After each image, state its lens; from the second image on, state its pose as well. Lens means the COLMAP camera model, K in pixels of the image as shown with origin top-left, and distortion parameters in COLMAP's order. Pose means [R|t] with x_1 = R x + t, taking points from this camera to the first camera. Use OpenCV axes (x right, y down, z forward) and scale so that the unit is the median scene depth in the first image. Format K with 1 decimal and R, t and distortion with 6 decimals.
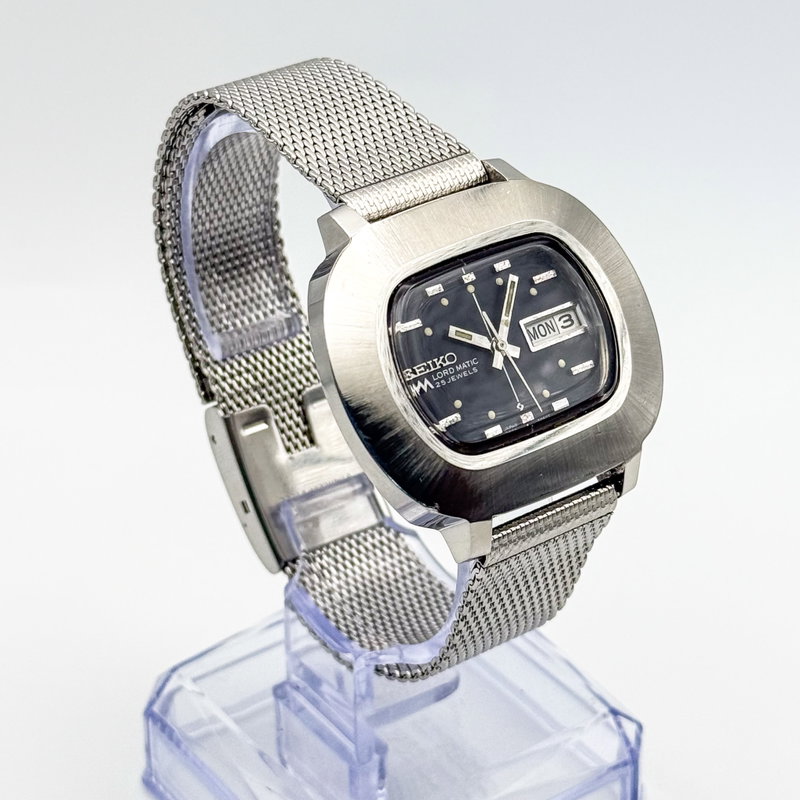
lens RADIAL K [[2327.8, 0, 396.1], [0, 2327.8, 398.0], [0, 0, 1]] dist [-0.285109, 0.000000]
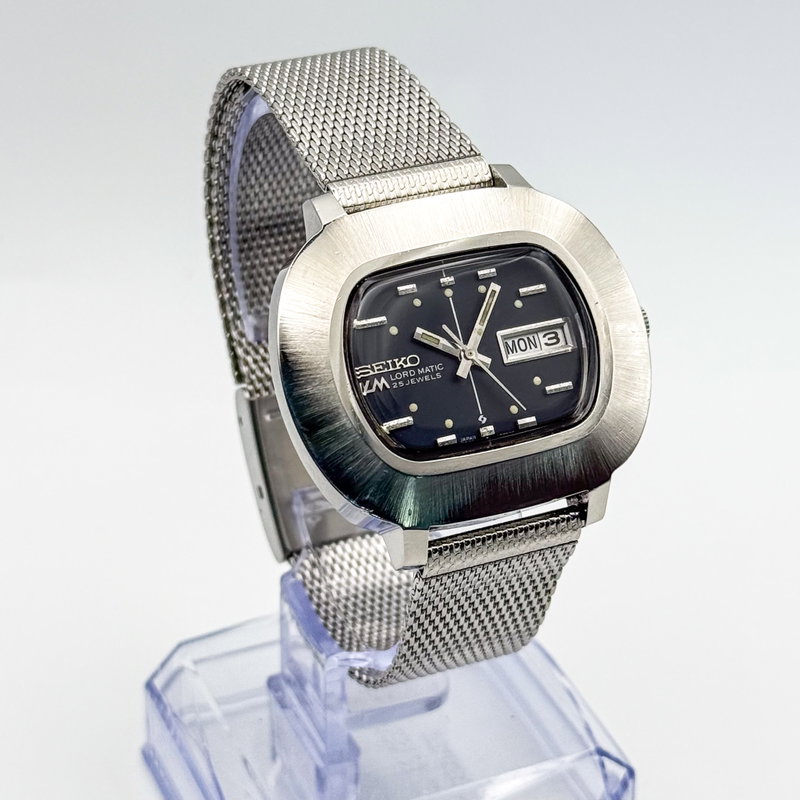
lens RADIAL K [[2327.8, 0, 403.2], [0, 2327.8, 401.6], [0, 0, 1]] dist [-0.285109, 0.000000]
pose [[0.977718, 0.122951, -0.170151, 0.172231], [-0.124285, 0.992243, 0.002832, -0.002001], [0.169179, 0.018378, 0.985414, 0.036122]]
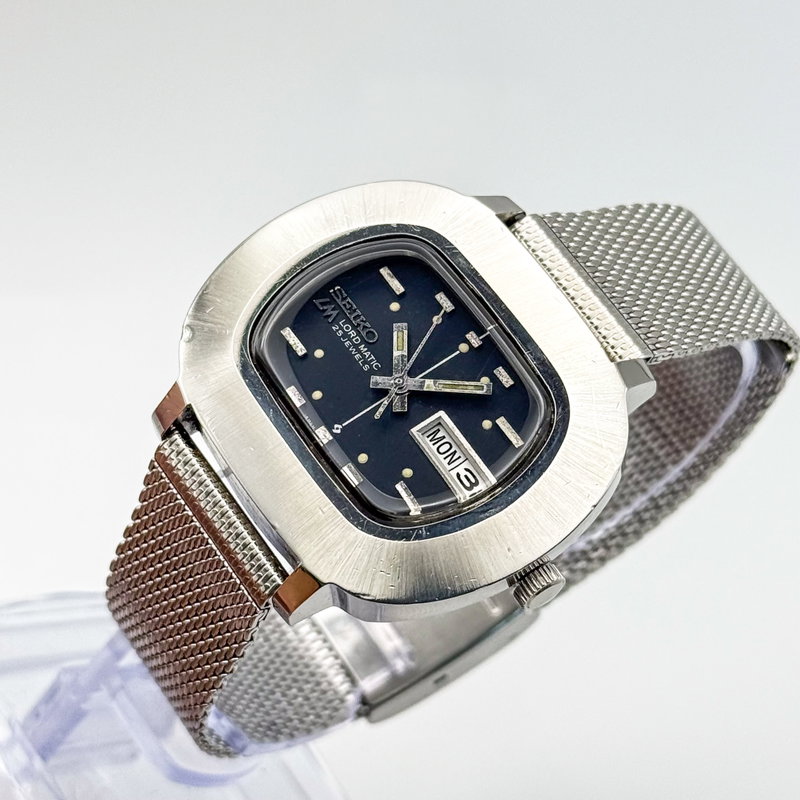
lens RADIAL K [[2327.8, 0, 400.7], [0, 2327.8, 399.1], [0, 0, 1]] dist [-0.285109, 0.000000]
pose [[0.104152, 0.604968, -0.789409, 0.657642], [-0.922948, 0.354528, 0.149924, -0.135655], [0.370566, 0.712969, 0.595279, 0.469802]]
